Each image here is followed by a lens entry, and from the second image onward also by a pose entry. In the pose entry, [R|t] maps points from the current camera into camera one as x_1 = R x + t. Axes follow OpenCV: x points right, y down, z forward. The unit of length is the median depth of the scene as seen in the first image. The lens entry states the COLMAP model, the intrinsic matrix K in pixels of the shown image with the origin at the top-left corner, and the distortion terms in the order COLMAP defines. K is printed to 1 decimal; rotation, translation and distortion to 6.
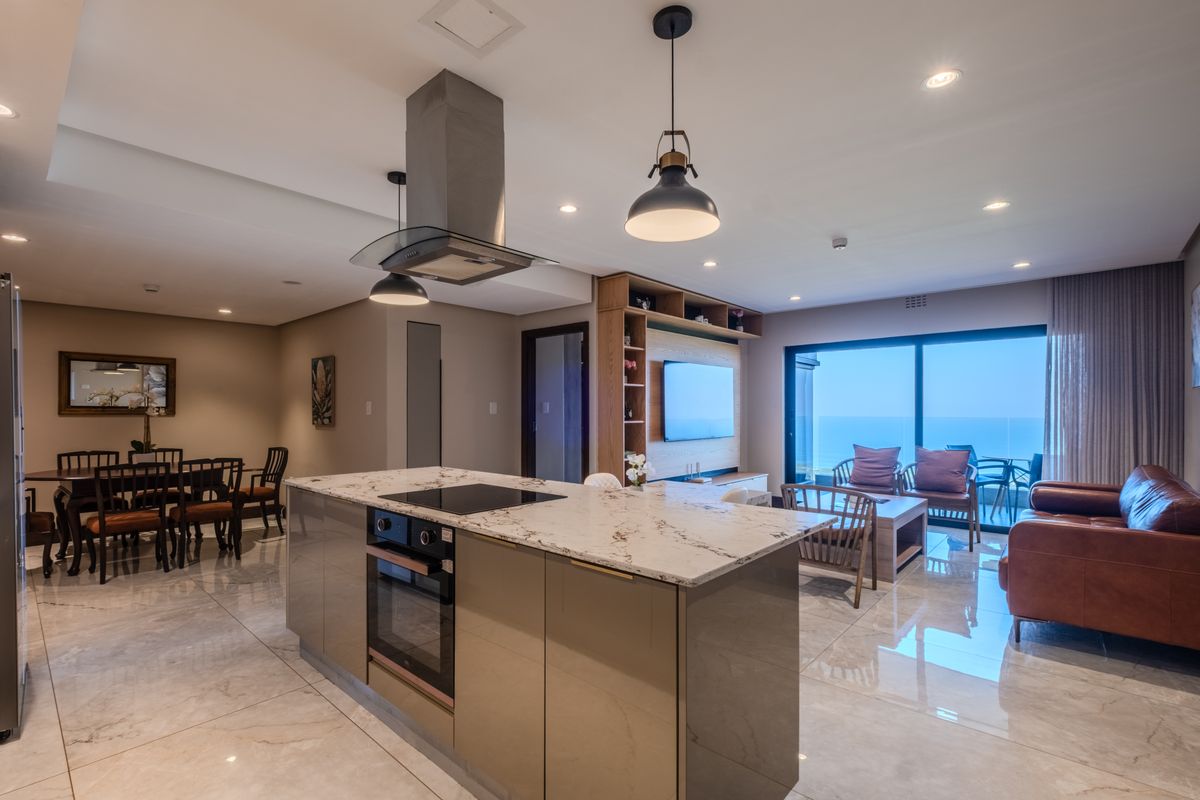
lens RADIAL K [[521.1, 0, 608.2], [0, 521.1, 408.0], [0, 0, 1]] dist [0.008586, -0.000486]
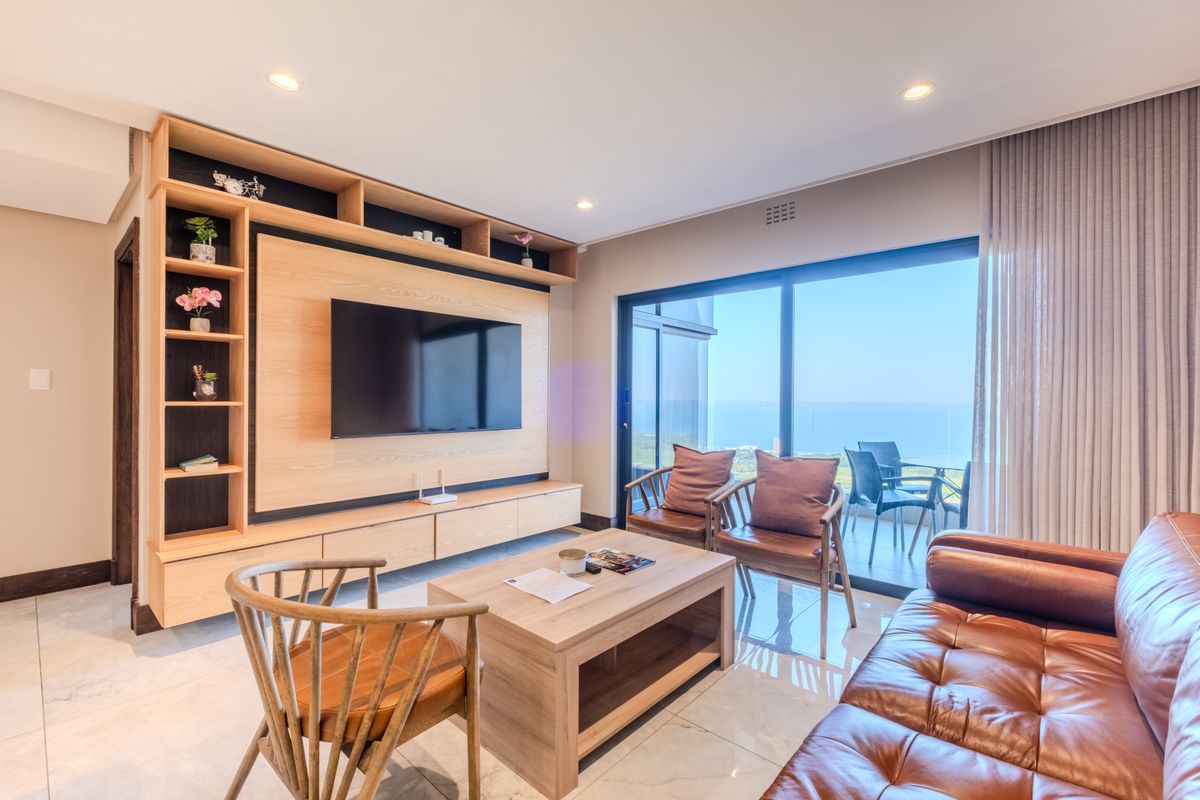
lens RADIAL K [[521.1, 0, 590.2], [0, 521.1, 391.2], [0, 0, 1]] dist [0.008586, -0.000486]
pose [[0.999960, 0.008848, -0.000854, 0.411573], [-0.008849, 0.999960, -0.001208, 0.010607], [0.000843, 0.001215, 0.999999, 0.429869]]
